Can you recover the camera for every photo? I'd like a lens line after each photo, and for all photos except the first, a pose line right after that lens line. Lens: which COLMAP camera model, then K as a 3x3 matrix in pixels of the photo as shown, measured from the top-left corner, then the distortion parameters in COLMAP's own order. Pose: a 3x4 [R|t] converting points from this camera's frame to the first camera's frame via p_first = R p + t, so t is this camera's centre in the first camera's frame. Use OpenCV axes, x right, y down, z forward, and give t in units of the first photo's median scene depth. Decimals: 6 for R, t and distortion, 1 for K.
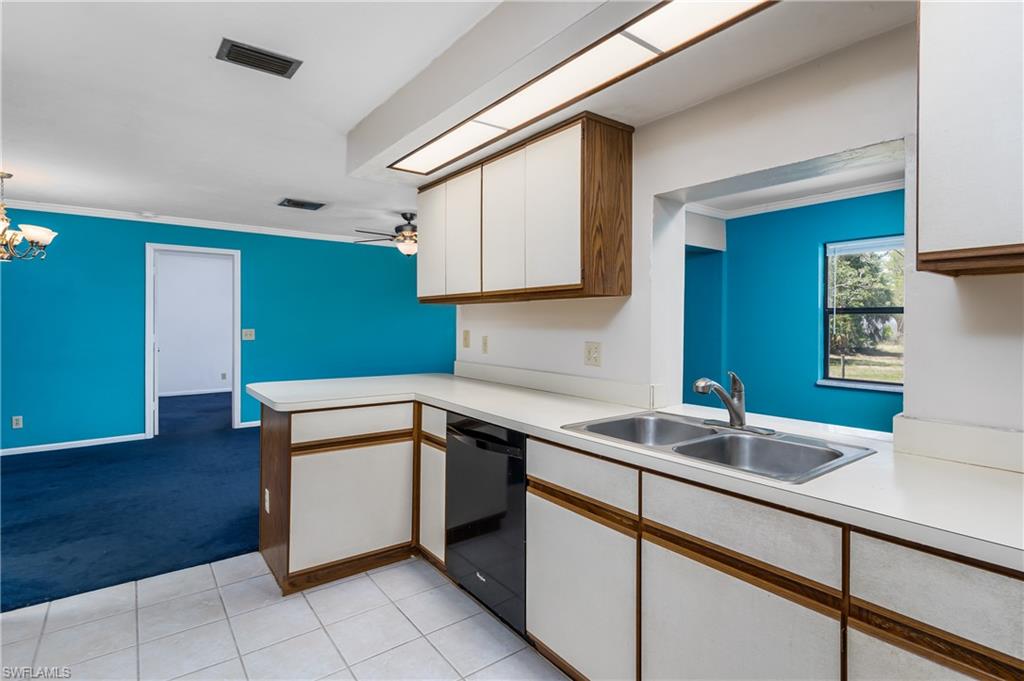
lens RADIAL K [[501.7, 0, 528.1], [0, 501.7, 326.1], [0, 0, 1]] dist [-0.002650, 0.000022]
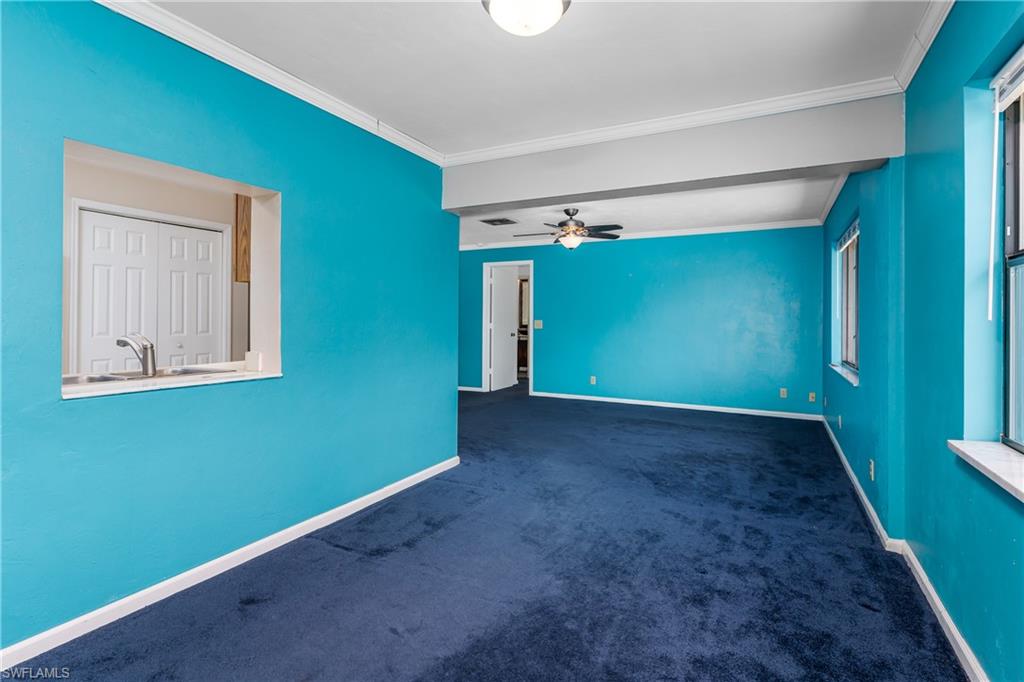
lens RADIAL K [[501.7, 0, 495.3], [0, 501.7, 323.2], [0, 0, 1]] dist [-0.002650, 0.000022]
pose [[0.391434, 0.003427, -0.920200, 0.668148], [-0.010797, 0.999941, -0.000868, 0.017867], [0.920143, 0.010275, 0.391448, 0.443773]]
